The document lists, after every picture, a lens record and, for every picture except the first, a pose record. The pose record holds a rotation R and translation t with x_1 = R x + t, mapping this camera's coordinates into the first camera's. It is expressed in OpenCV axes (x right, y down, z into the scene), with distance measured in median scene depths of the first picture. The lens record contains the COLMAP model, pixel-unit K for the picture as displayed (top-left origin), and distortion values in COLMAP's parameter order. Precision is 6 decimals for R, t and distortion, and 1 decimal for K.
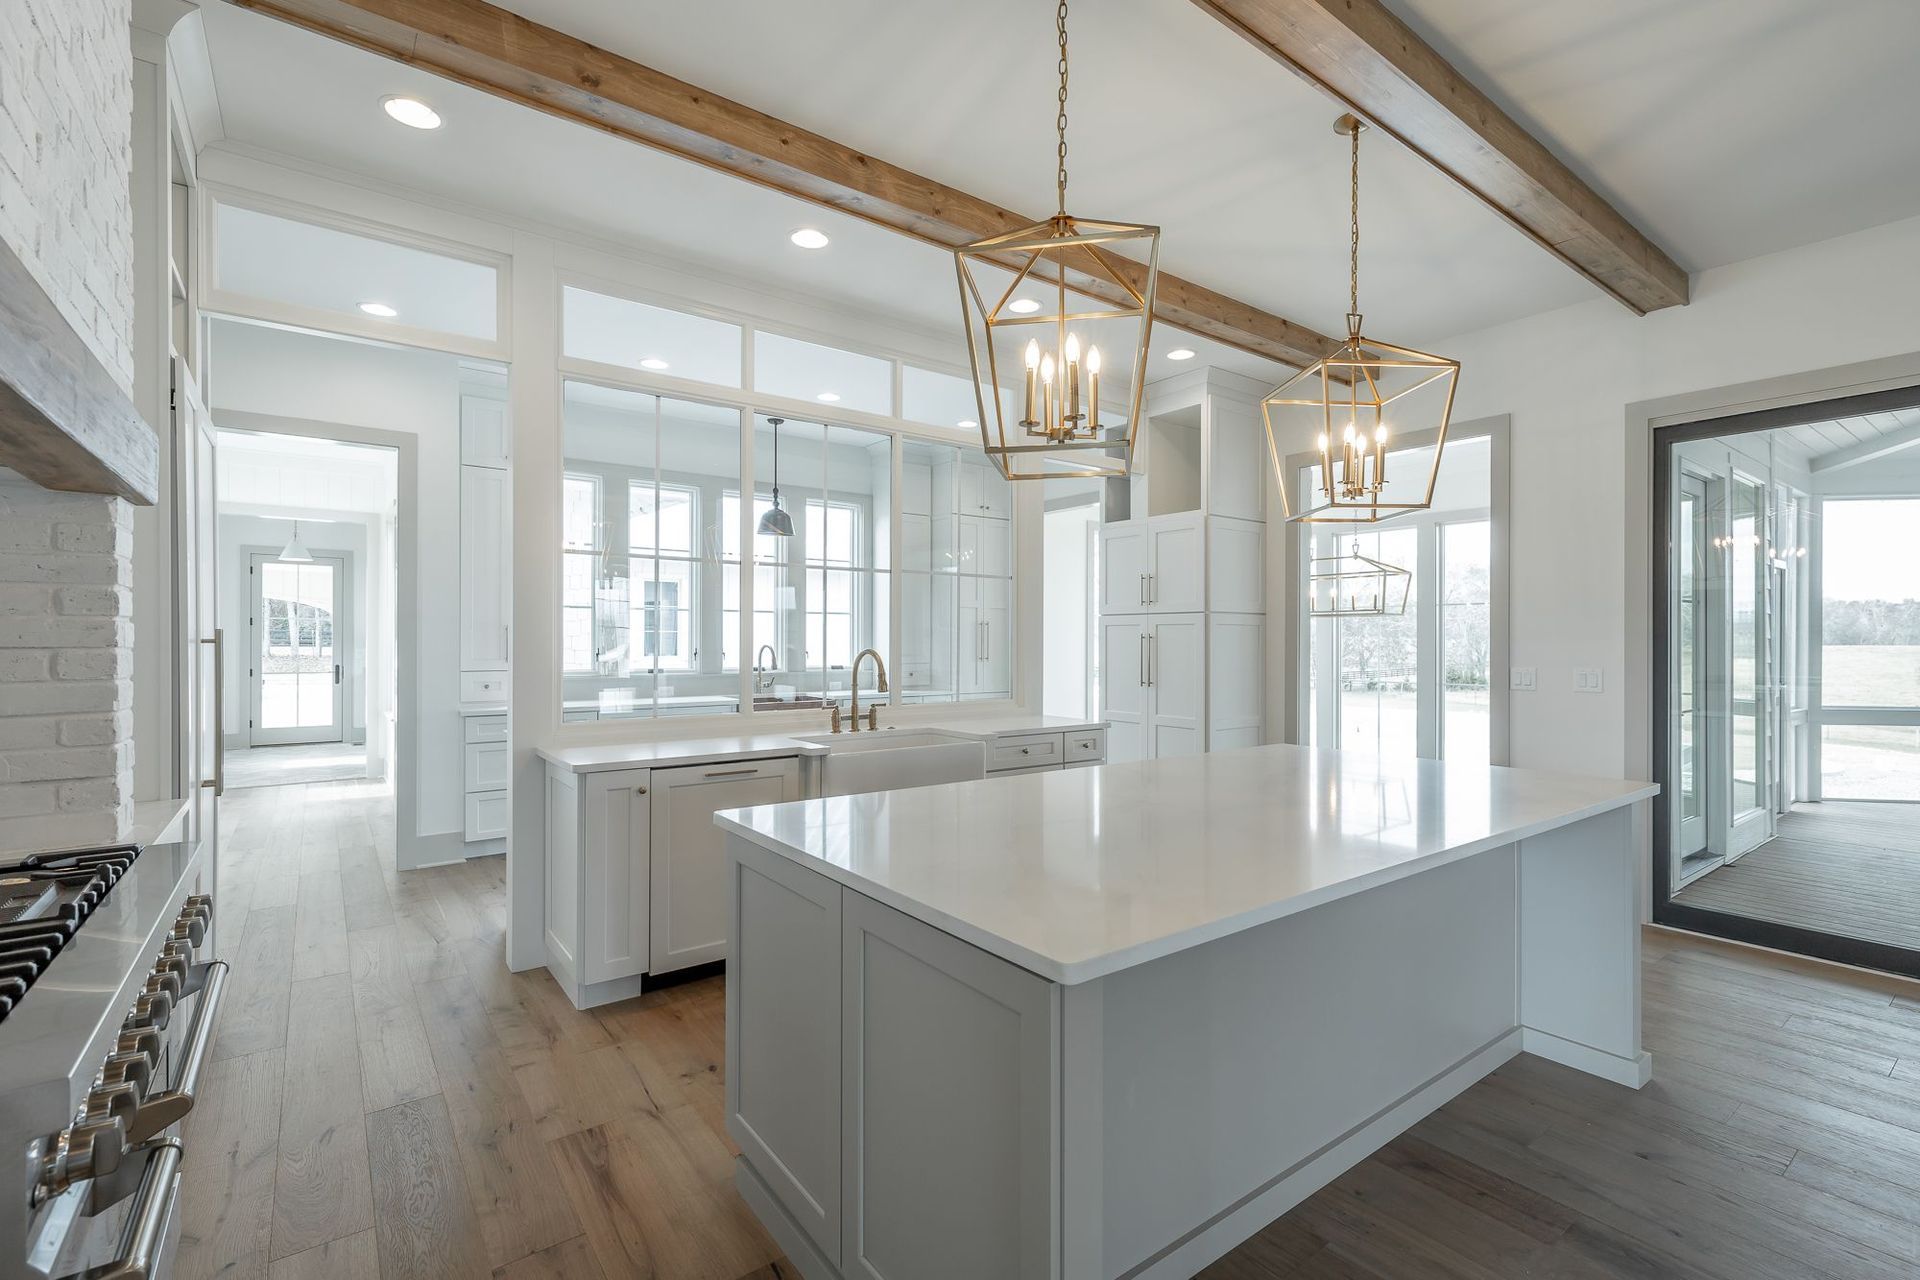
lens RADIAL K [[858.5, 0, 960.0], [0, 858.5, 640.0], [0, 0, 1]] dist [0.026011, -0.000036]
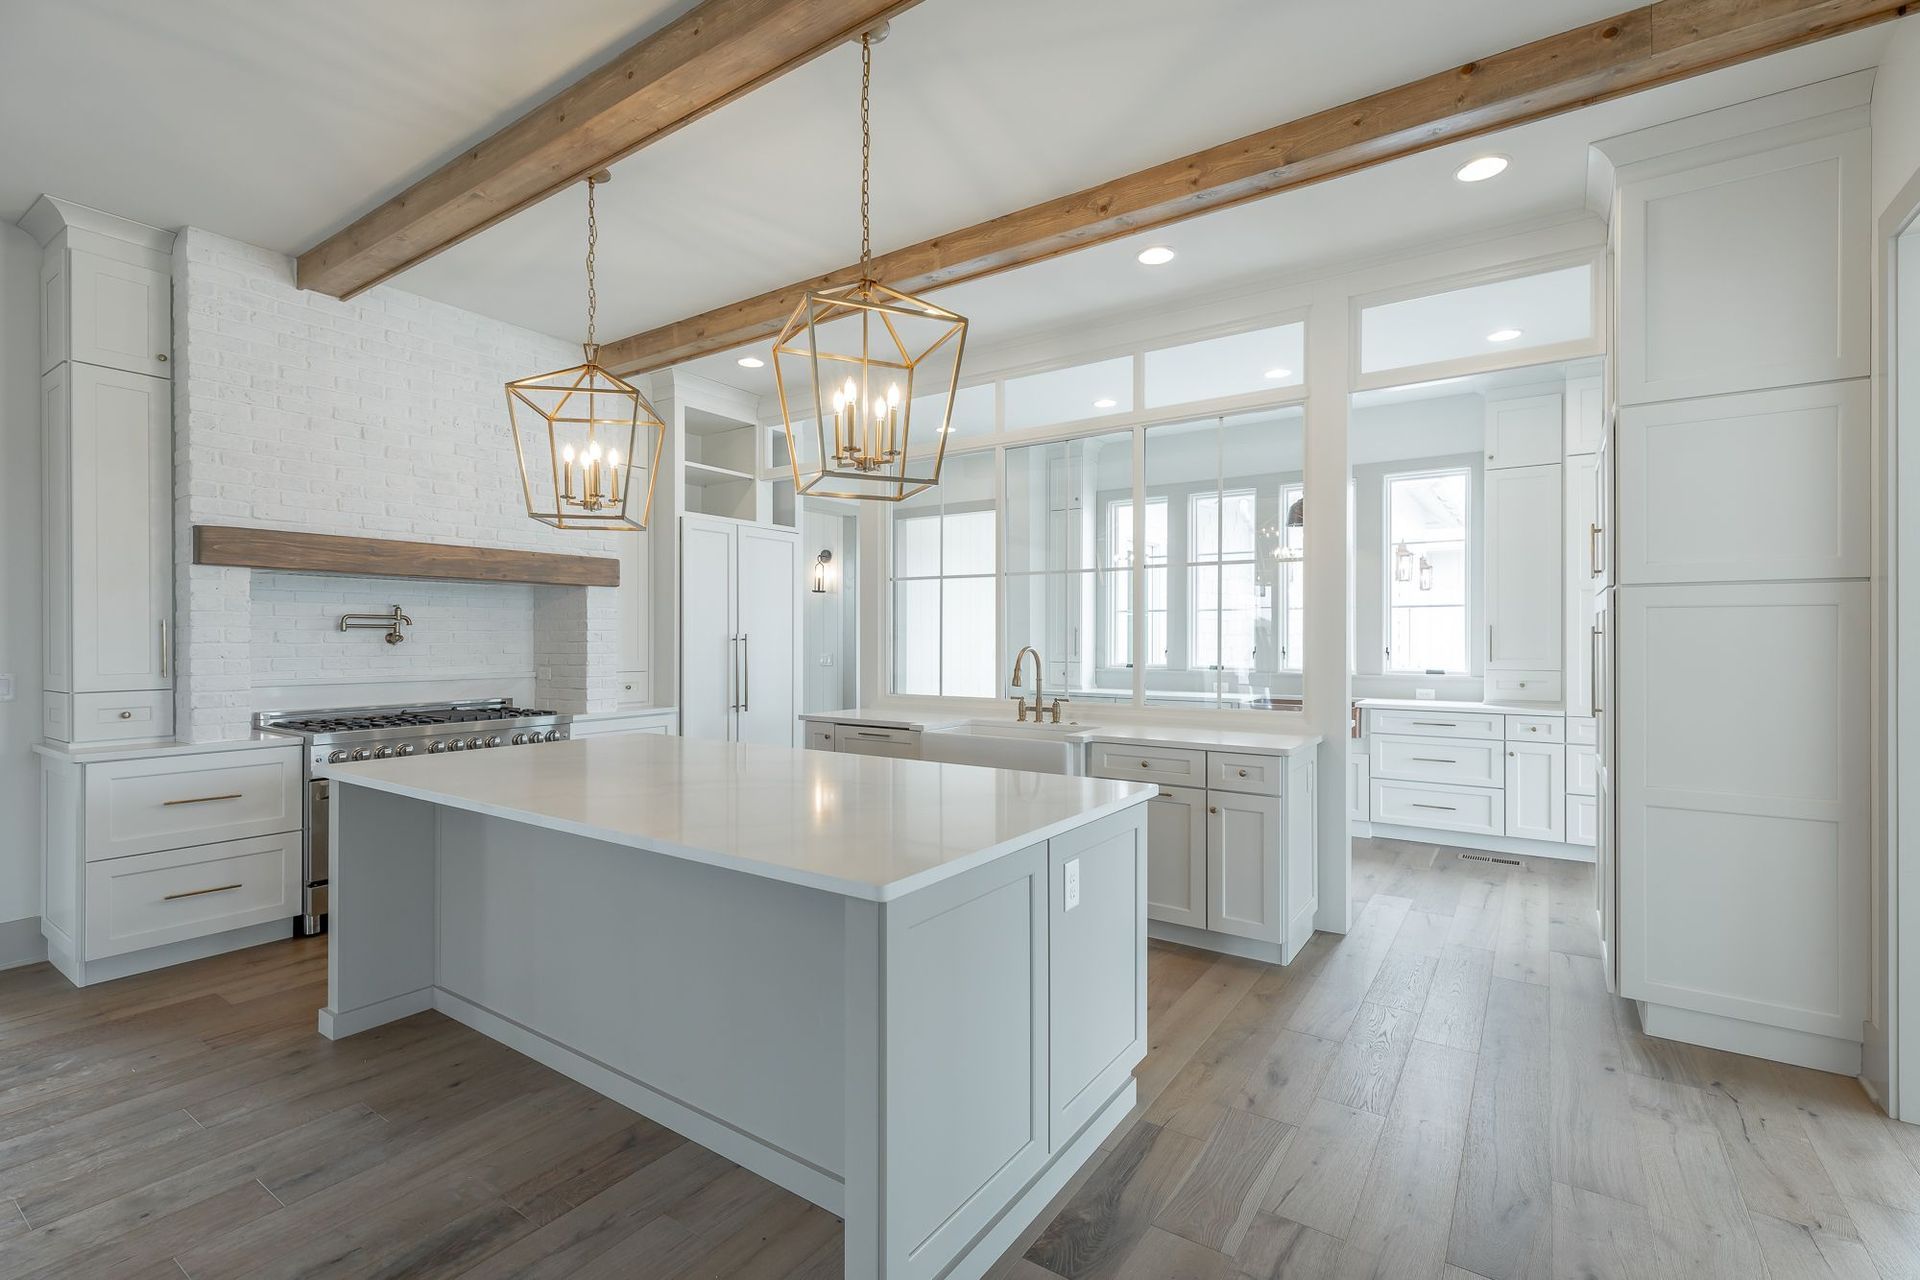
lens RADIAL K [[850.3, 0, 960.0], [0, 850.3, 640.0], [0, 0, 1]] dist [-0.000618, -0.000052]
pose [[0.317062, -0.000935, -0.948404, 0.847018], [0.000627, 1.000000, -0.000776, 0.003498], [0.948405, -0.000349, 0.317063, 0.553893]]
